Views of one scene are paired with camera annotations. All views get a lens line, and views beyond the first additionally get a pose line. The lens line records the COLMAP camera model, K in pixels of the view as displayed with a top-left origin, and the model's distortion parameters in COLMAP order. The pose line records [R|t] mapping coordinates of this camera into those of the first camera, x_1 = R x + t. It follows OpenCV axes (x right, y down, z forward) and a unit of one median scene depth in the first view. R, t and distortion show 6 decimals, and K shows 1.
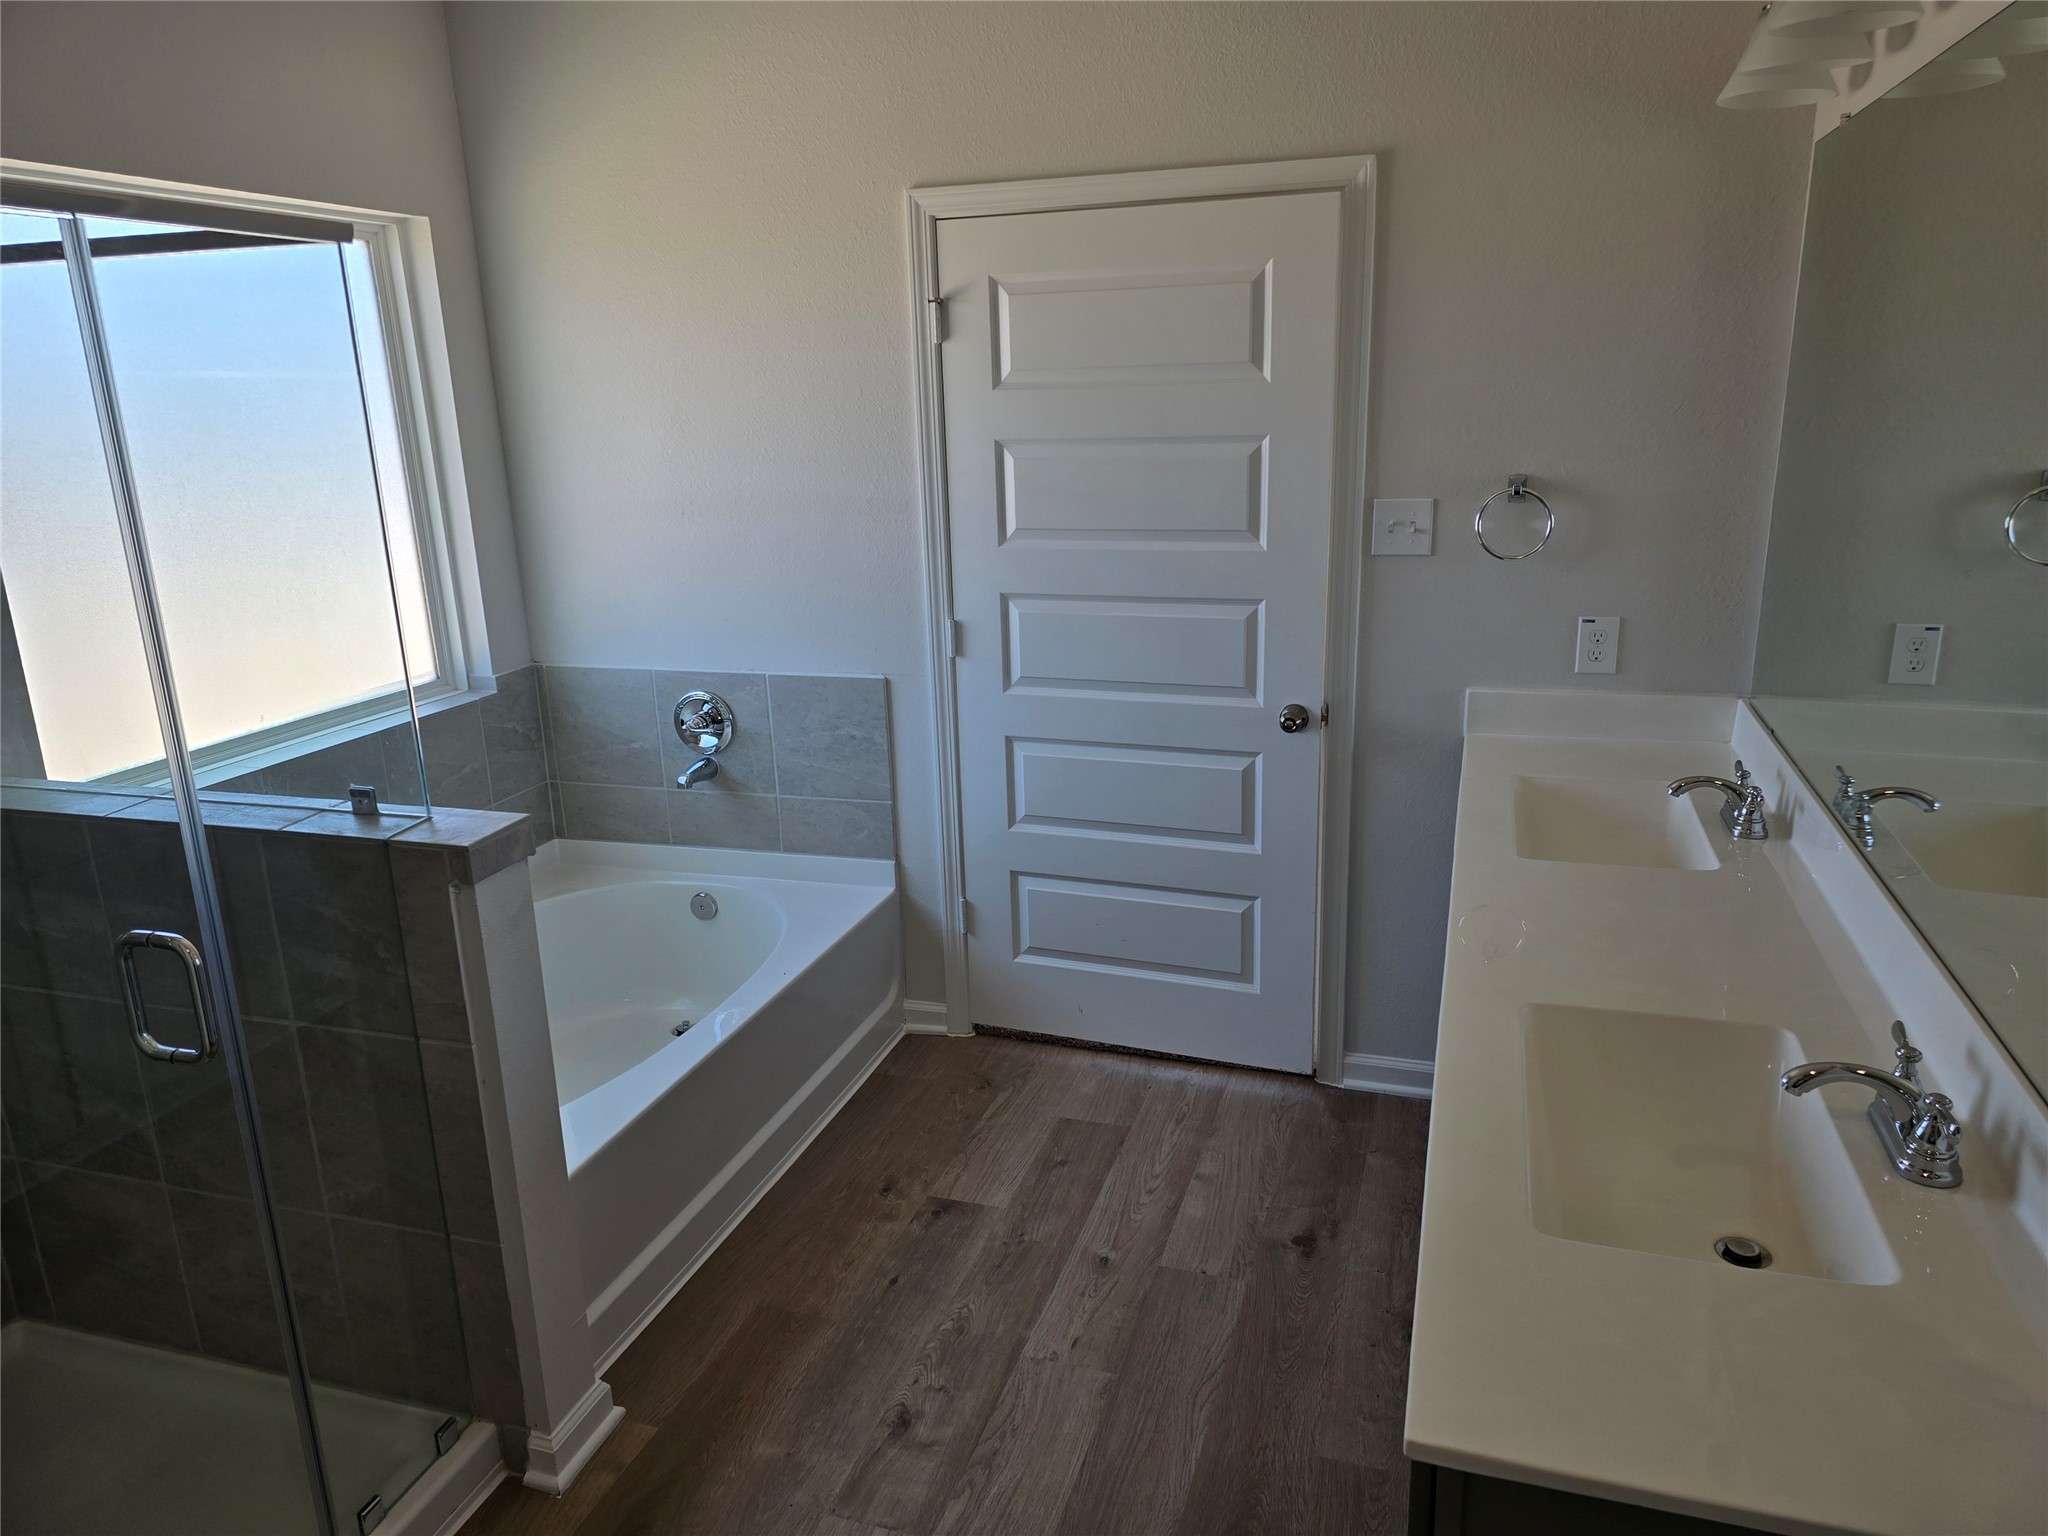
lens RADIAL K [[1378.6, 0, 1025.3], [0, 1378.6, 768.8], [0, 0, 1]] dist [0.000527, 0.000125]
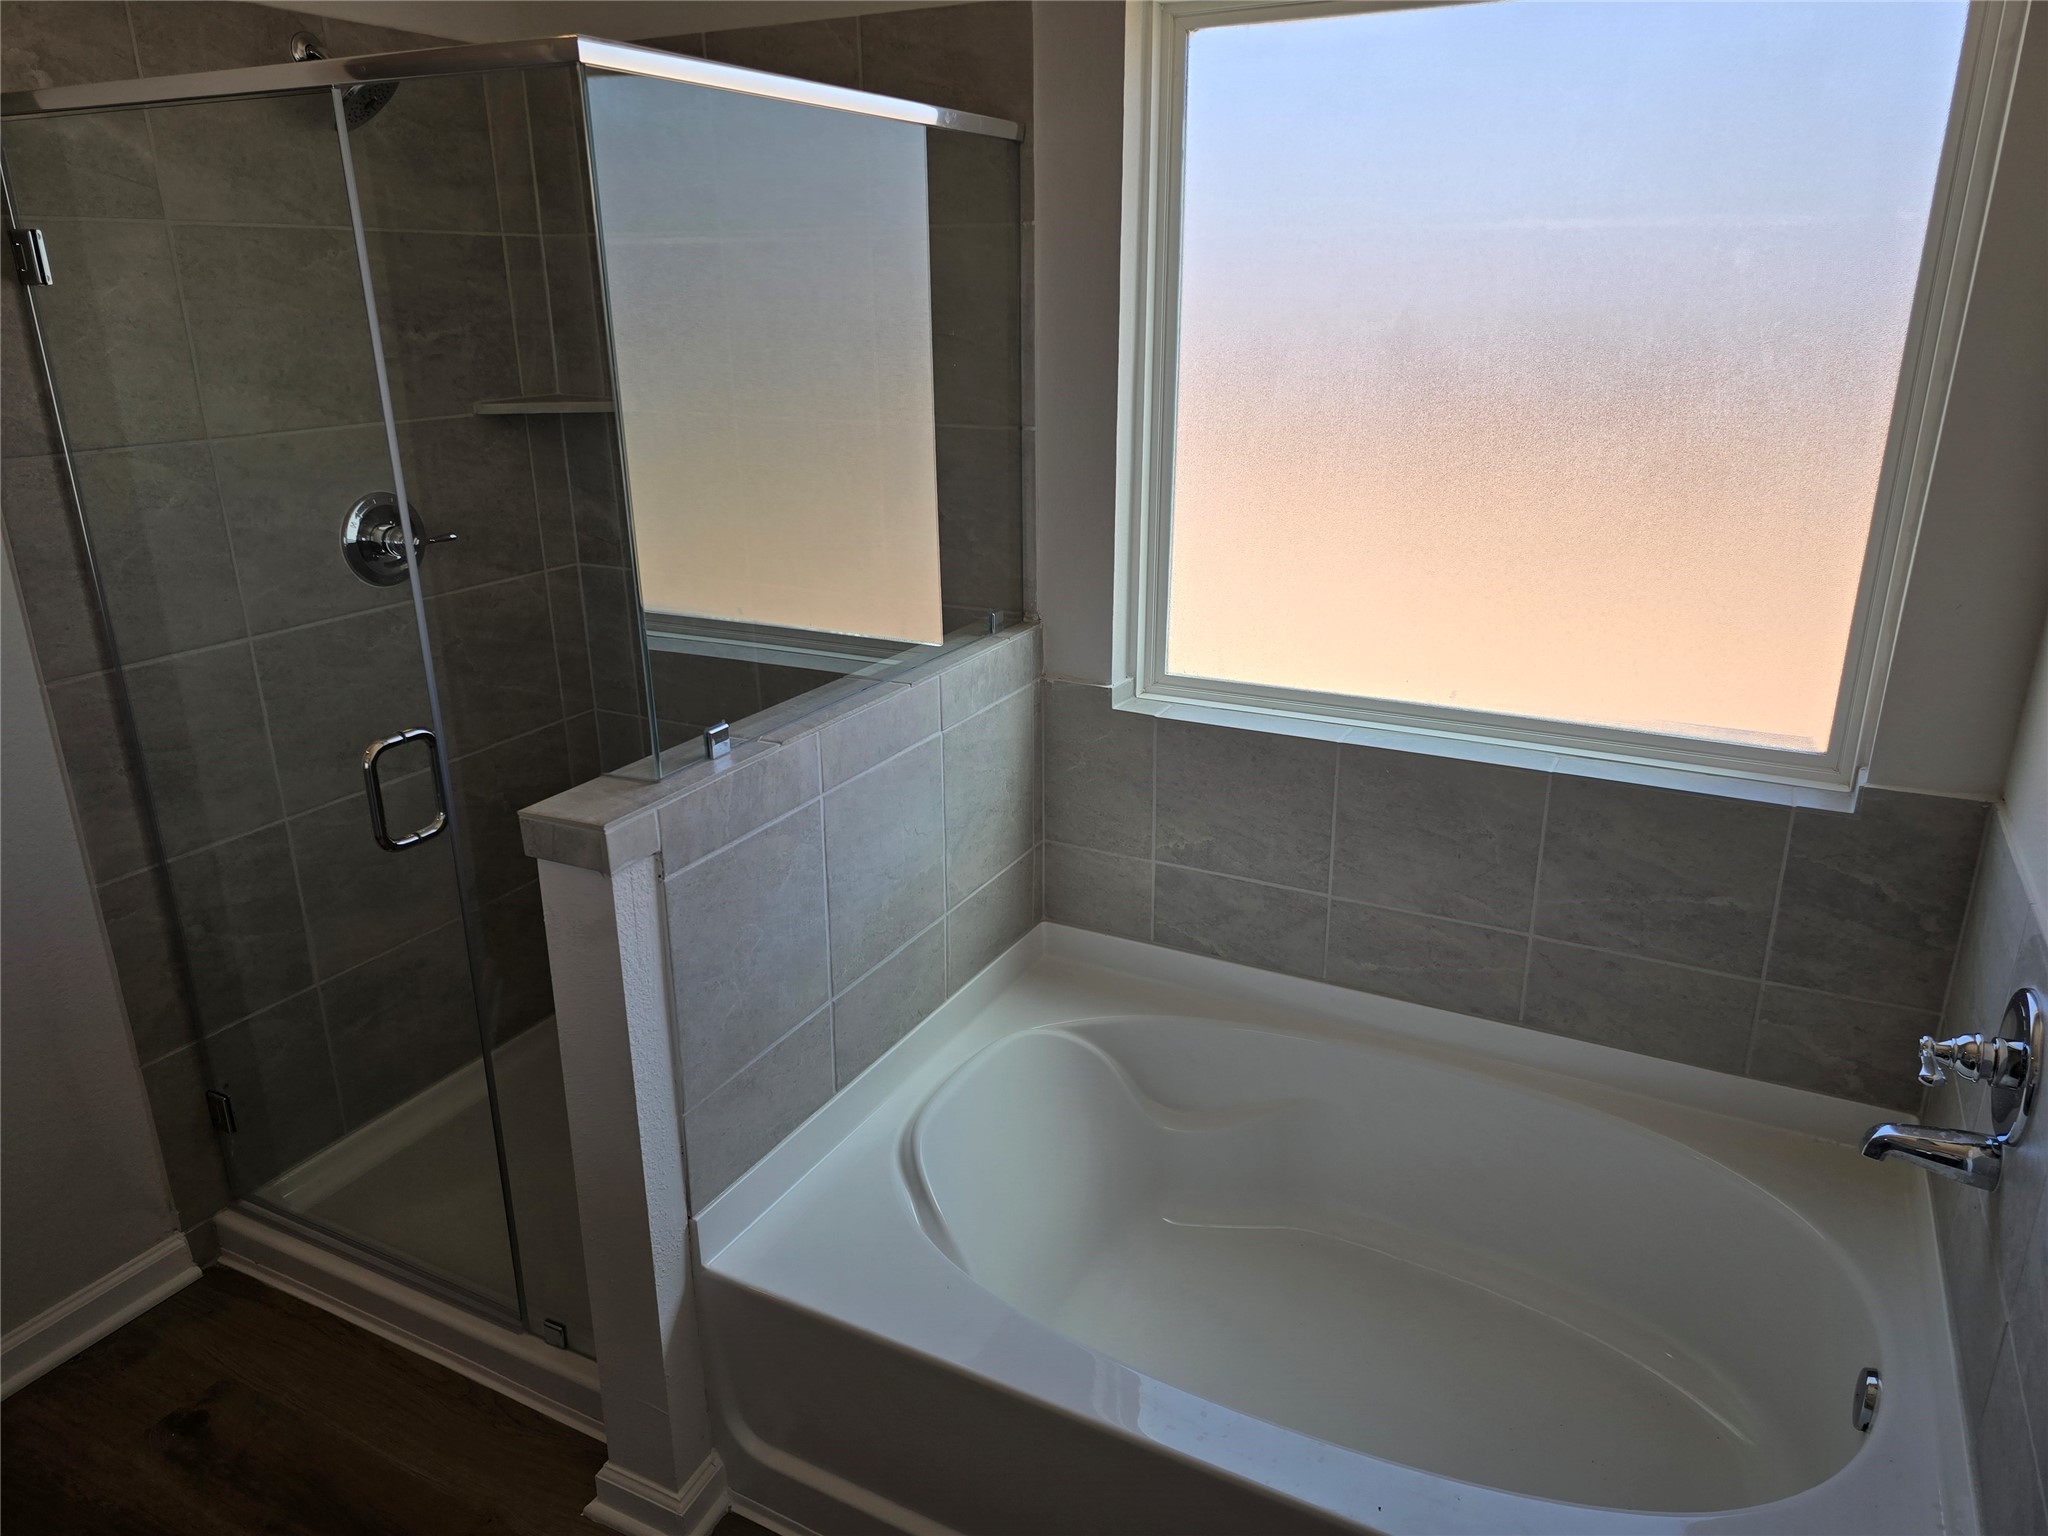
lens RADIAL K [[1378.6, 0, 1024.7], [0, 1378.6, 767.2], [0, 0, 1]] dist [0.000527, 0.000125]
pose [[-0.157775, 0.347759, -0.924214, 0.171000], [-0.256480, 0.889384, 0.378438, -0.196047], [0.953585, 0.296750, -0.051130, 0.711030]]
